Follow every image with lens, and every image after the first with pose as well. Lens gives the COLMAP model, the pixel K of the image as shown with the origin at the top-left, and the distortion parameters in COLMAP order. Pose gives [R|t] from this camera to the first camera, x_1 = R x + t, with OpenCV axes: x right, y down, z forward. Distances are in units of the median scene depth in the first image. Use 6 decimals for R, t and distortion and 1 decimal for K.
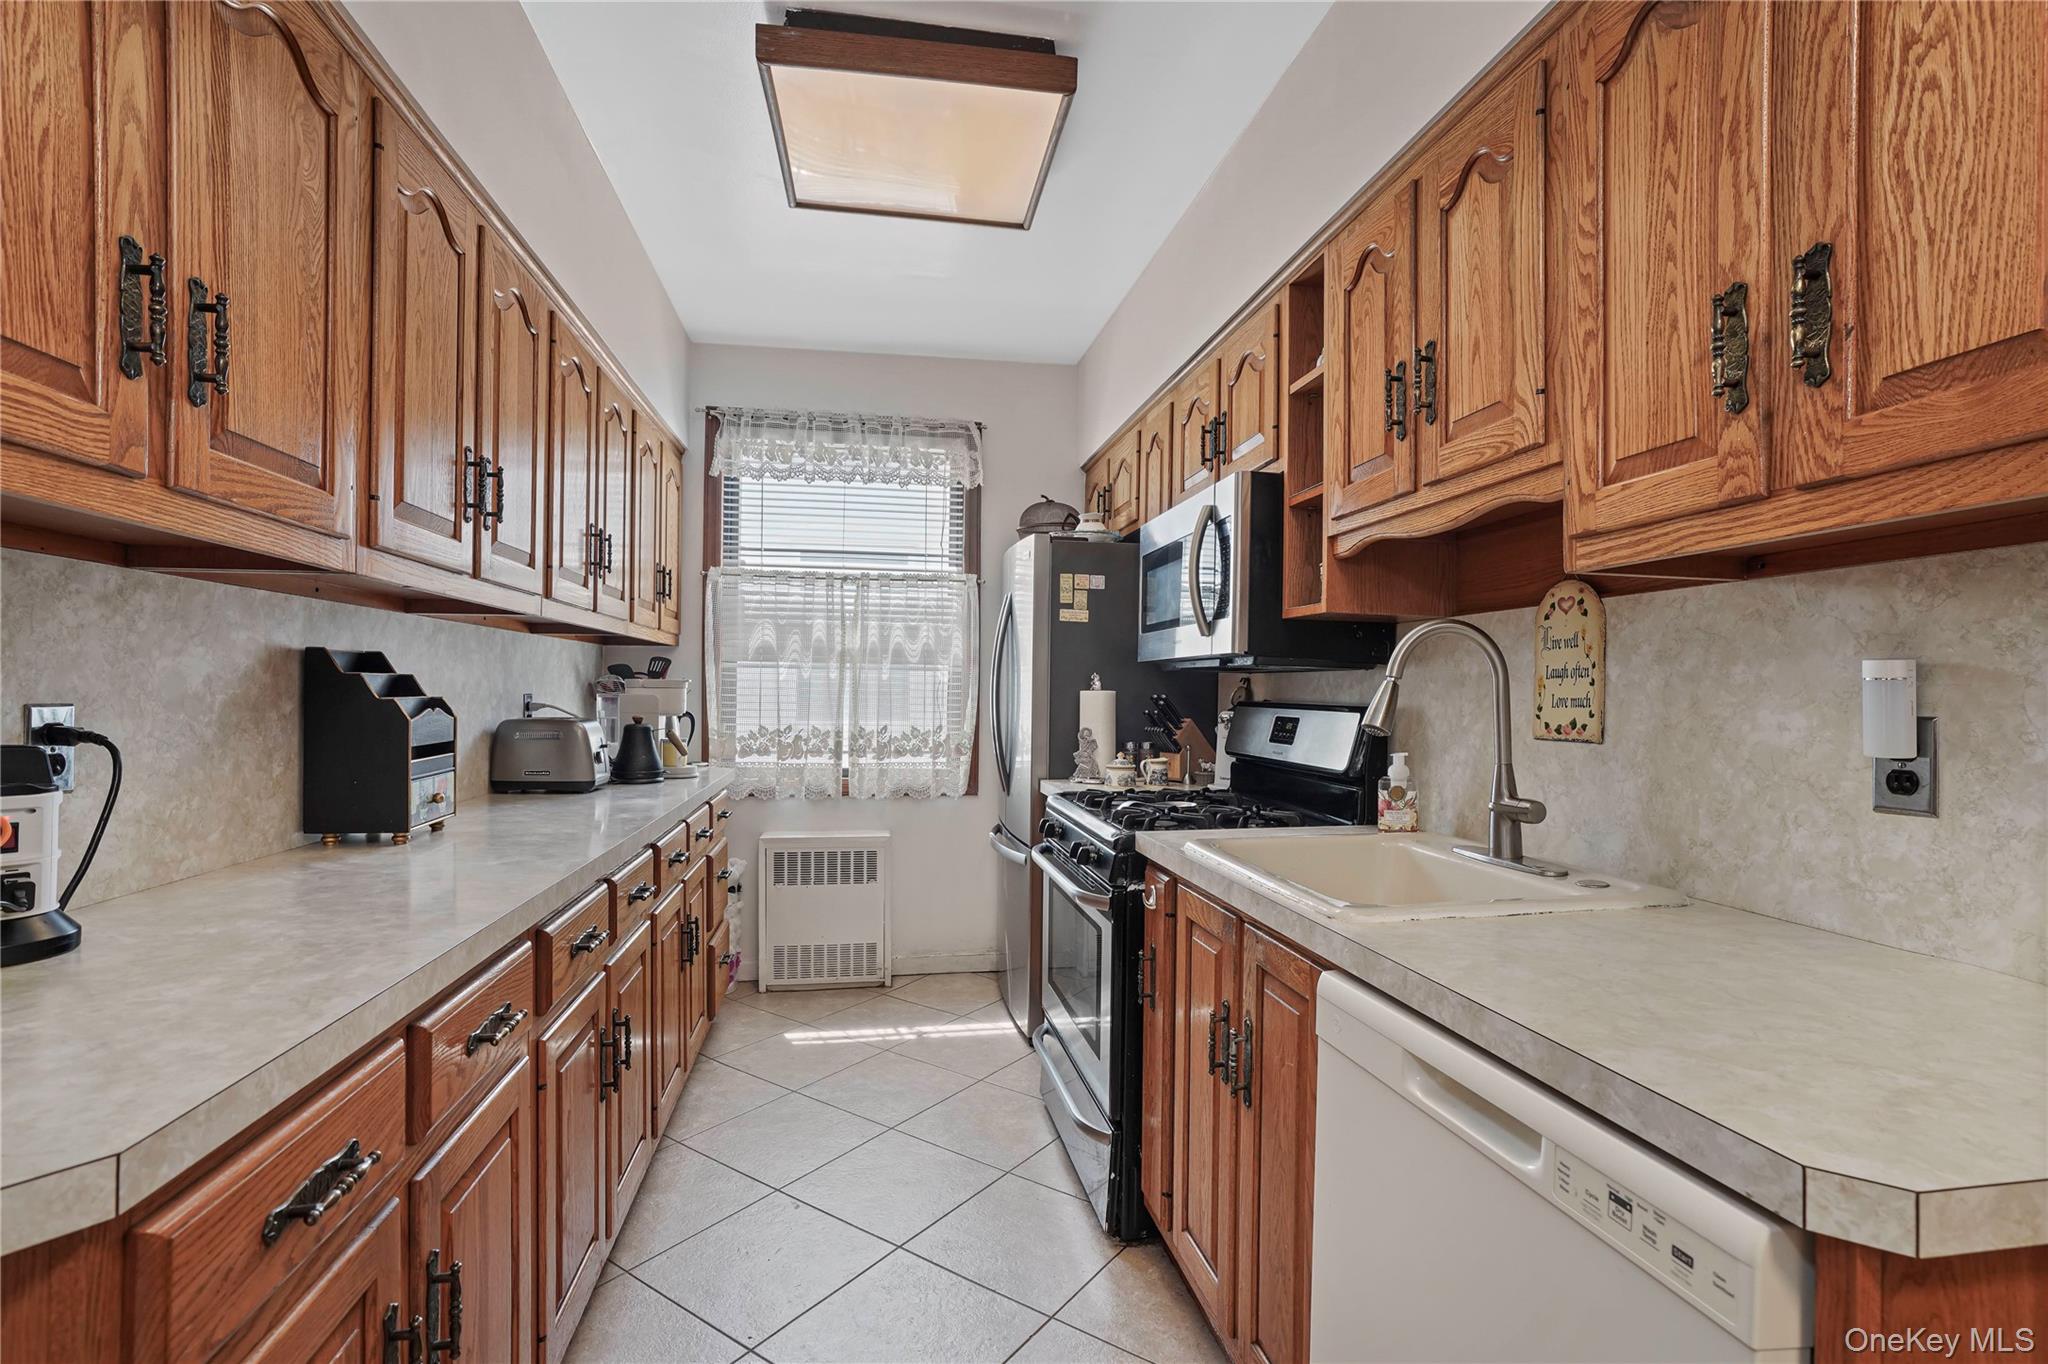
lens RADIAL K [[959.5, 0, 1039.1], [0, 959.5, 692.9], [0, 0, 1]] dist [-0.058721, 0.030154]
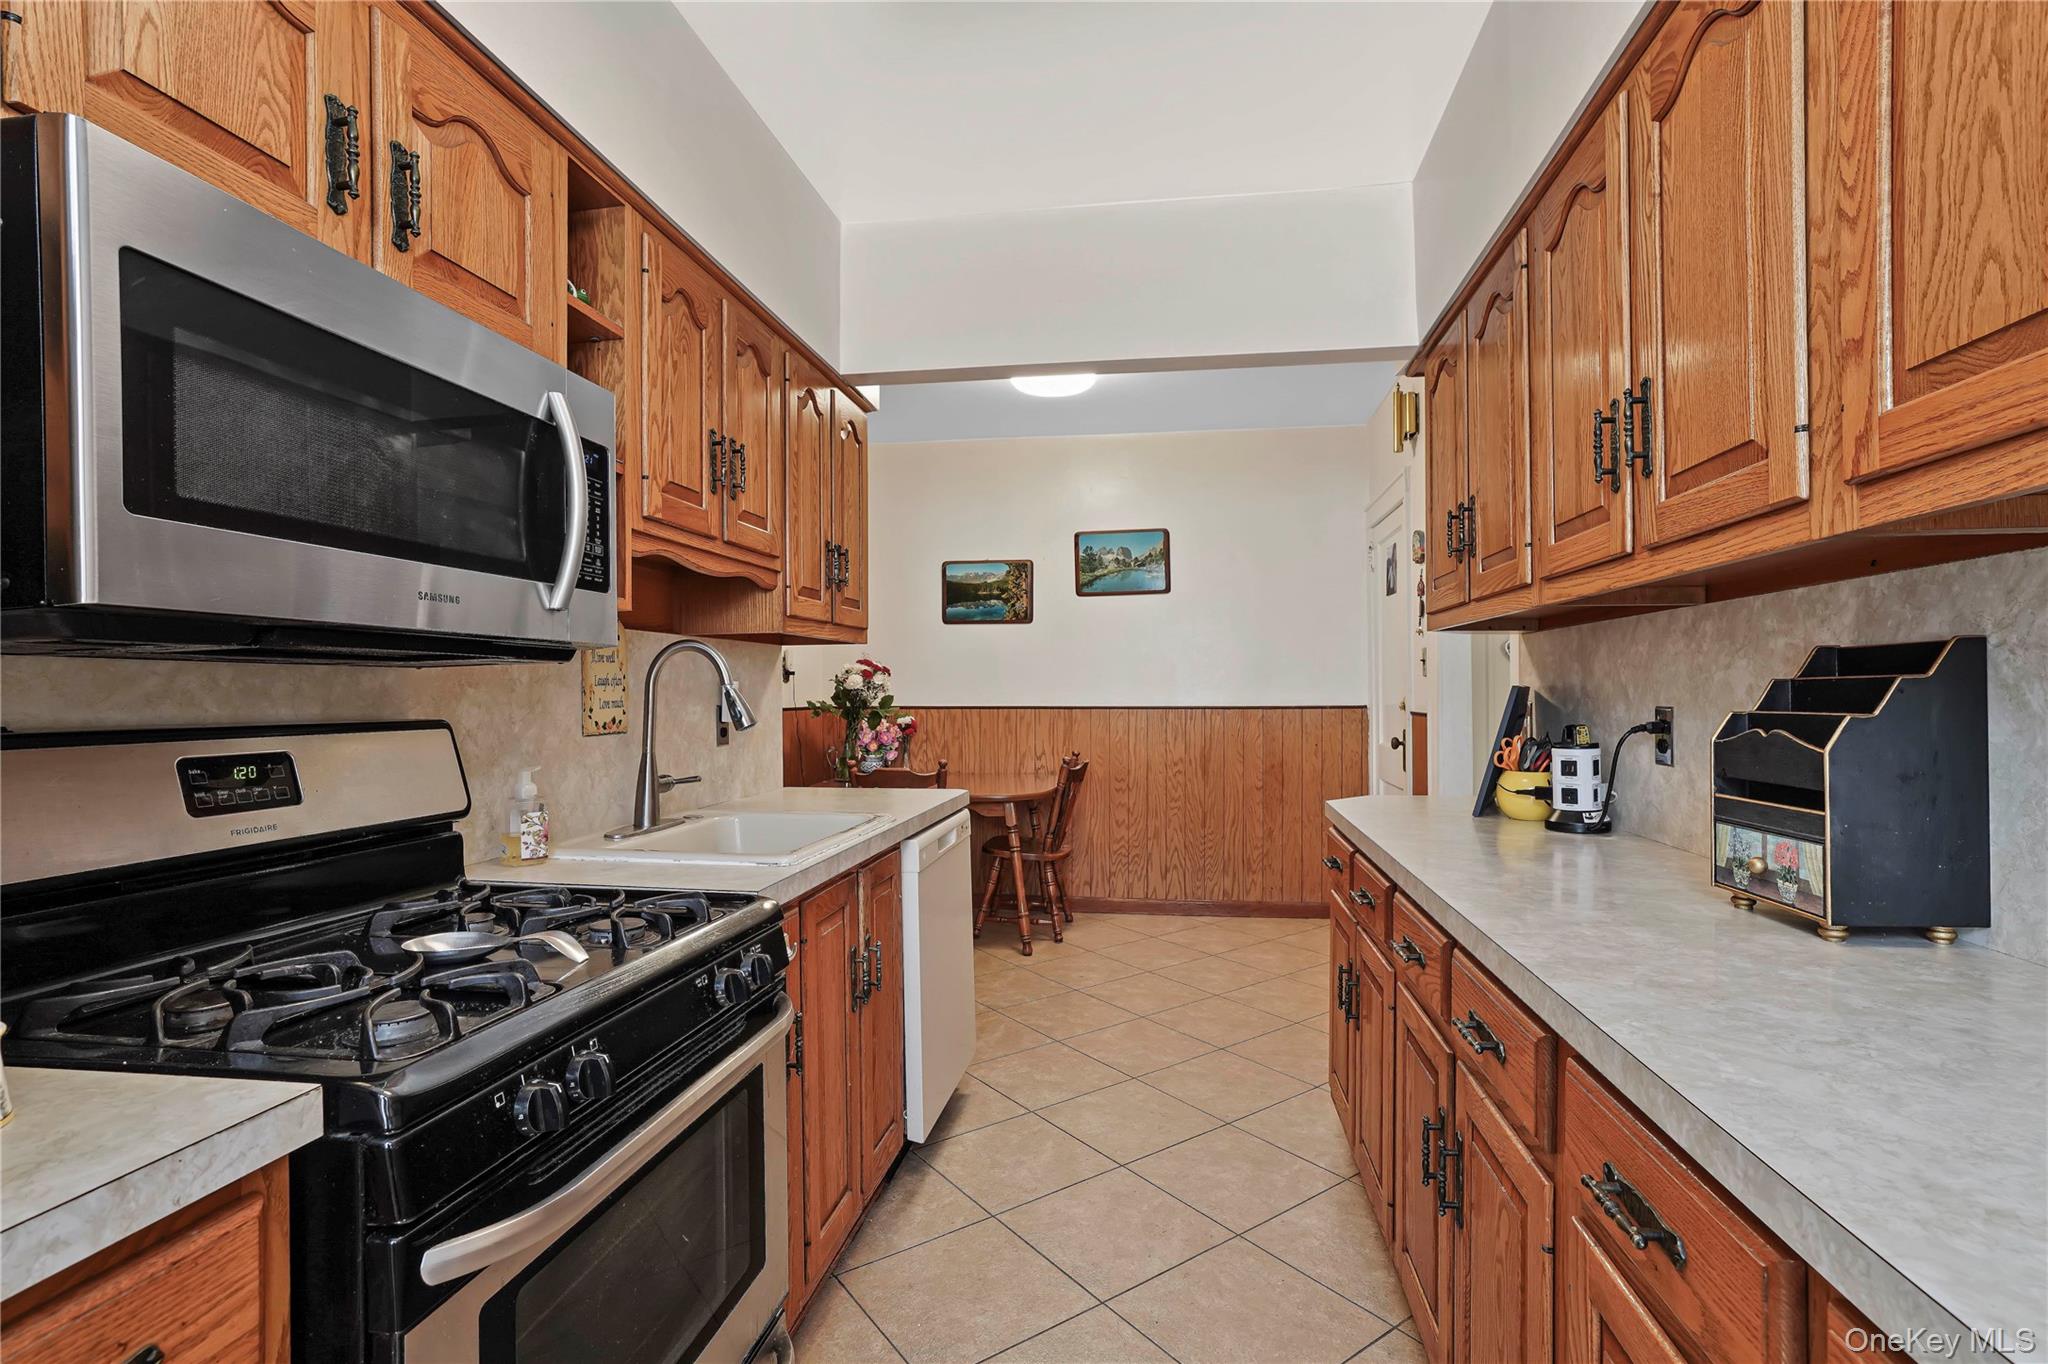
lens RADIAL K [[983.3, 0, 1050.7], [0, 983.3, 690.9], [0, 0, 1]] dist [-0.062970, 0.032742]
pose [[-0.948721, -0.002915, 0.316101, -0.200338], [-0.001351, 0.999986, 0.005167, -0.007285], [-0.316112, 0.004475, -0.948711, 0.945102]]
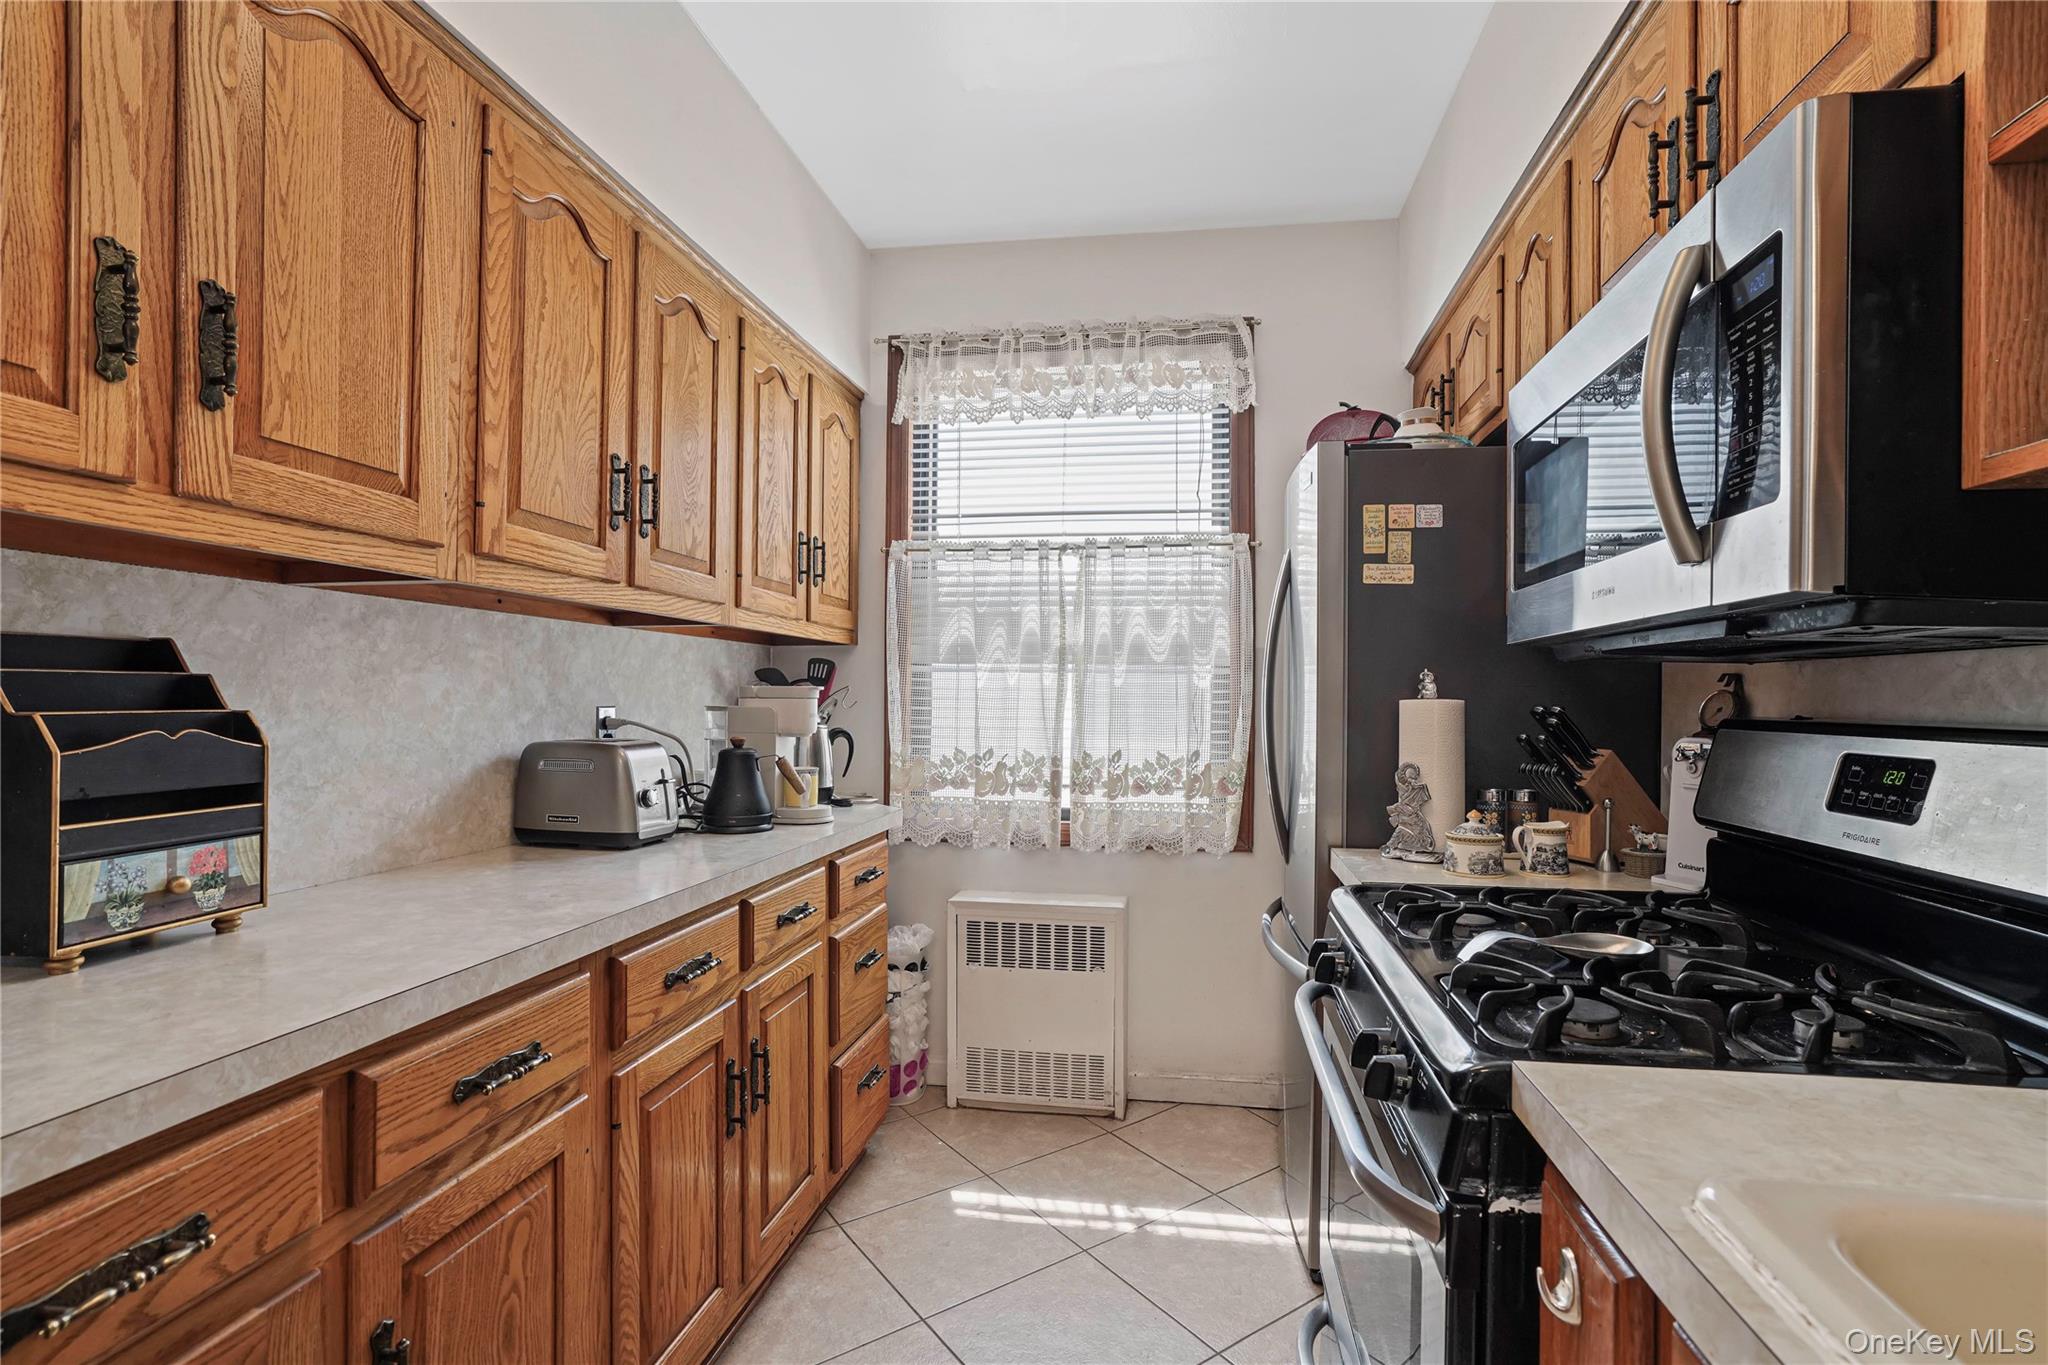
lens RADIAL K [[959.5, 0, 1039.1], [0, 959.5, 693.4], [0, 0, 1]] dist [-0.058721, 0.030154]
pose [[0.940443, -0.006293, -0.339893, 0.029571], [0.001847, 0.999909, -0.013400, 0.001002], [0.339946, 0.011974, 0.940369, 0.334354]]
